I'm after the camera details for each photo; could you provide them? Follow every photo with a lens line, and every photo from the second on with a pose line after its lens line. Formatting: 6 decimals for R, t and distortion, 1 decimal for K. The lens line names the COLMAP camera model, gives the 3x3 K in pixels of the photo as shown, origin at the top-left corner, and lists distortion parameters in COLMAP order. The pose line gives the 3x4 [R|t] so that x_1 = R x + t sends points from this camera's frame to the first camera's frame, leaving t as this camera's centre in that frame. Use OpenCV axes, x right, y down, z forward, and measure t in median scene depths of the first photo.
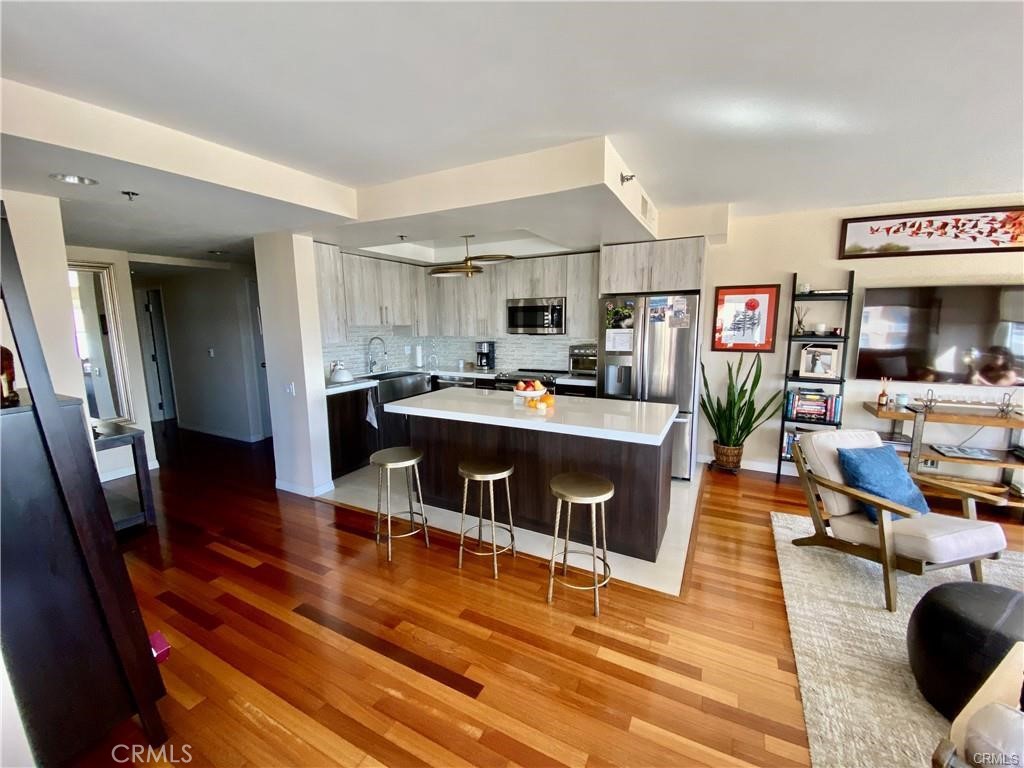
lens RADIAL K [[413.3, 0, 512.0], [0, 413.3, 384.0], [0, 0, 1]] dist [-0.000291, -0.000143]
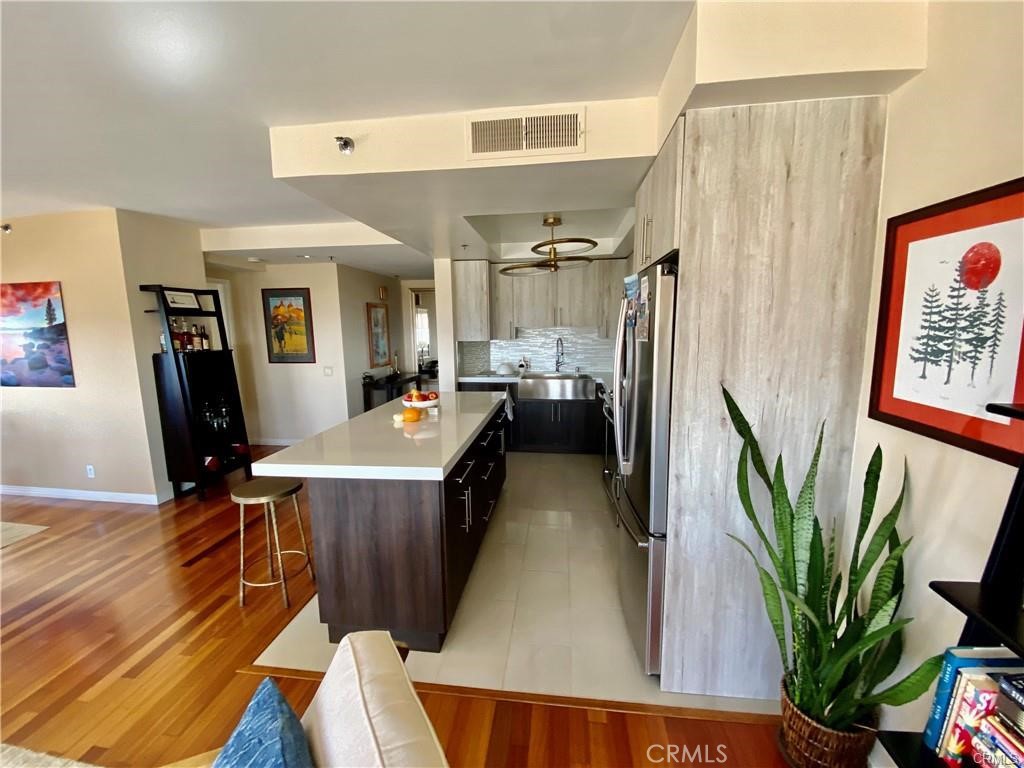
lens RADIAL K [[413.3, 0, 512.0], [0, 413.3, 384.0], [0, 0, 1]] dist [-0.000291, -0.000143]
pose [[0.347296, 0.141367, -0.927039, 0.673831], [-0.132352, 0.986066, 0.100786, -0.098797], [0.928369, 0.087693, 0.361167, 0.595057]]
